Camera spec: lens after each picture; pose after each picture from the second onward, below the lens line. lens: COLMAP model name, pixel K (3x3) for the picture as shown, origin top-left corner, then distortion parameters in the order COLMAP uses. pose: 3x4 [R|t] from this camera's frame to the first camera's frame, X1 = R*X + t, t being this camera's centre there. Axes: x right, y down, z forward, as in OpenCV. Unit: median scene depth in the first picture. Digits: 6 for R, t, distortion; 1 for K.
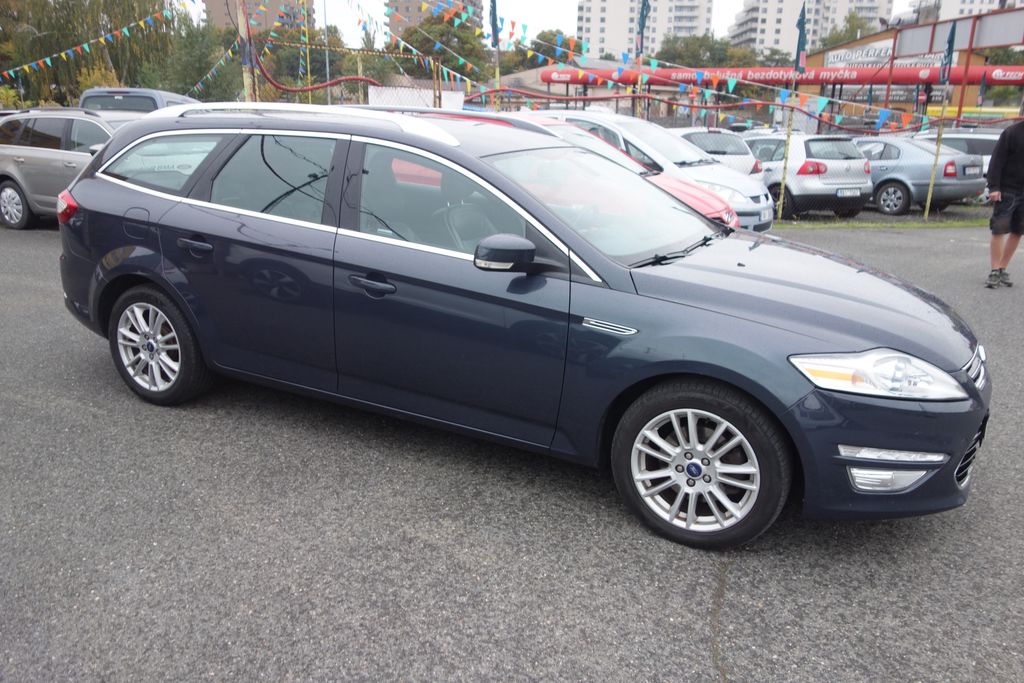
lens RADIAL K [[813.6, 0, 512.1], [0, 813.6, 341.6], [0, 0, 1]] dist [0.004944, 0.000996]
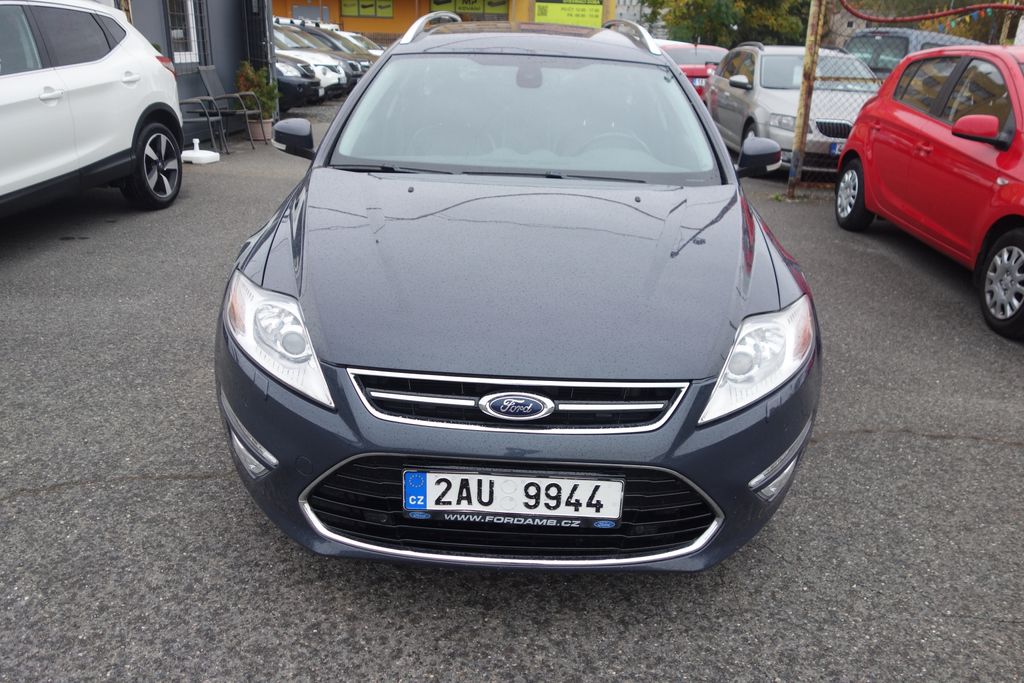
lens RADIAL K [[813.6, 0, 510.9], [0, 813.6, 348.1], [0, 0, 1]] dist [0.004944, 0.000996]
pose [[0.436666, 0.322609, -0.839789, 0.816842], [-0.276659, 0.936408, 0.215871, -0.115545], [0.856027, 0.138072, 0.498150, 0.544375]]
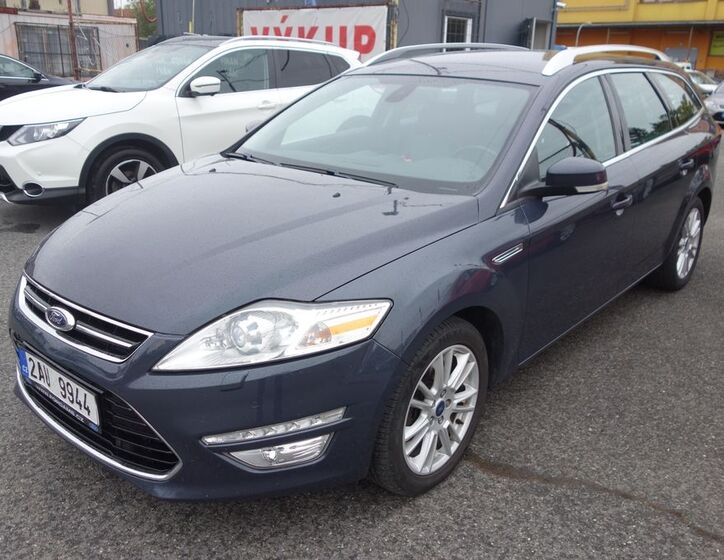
lens RADIAL K [[669.6, 0, 359.3], [0, 669.6, 282.4], [0, 0, 1]] dist [0.003291, 0.000000]
pose [[-0.236468, 0.288445, -0.927838, 0.859448], [-0.295448, 0.888358, 0.351469, -0.260376], [0.925631, 0.357239, -0.124848, 1.047438]]
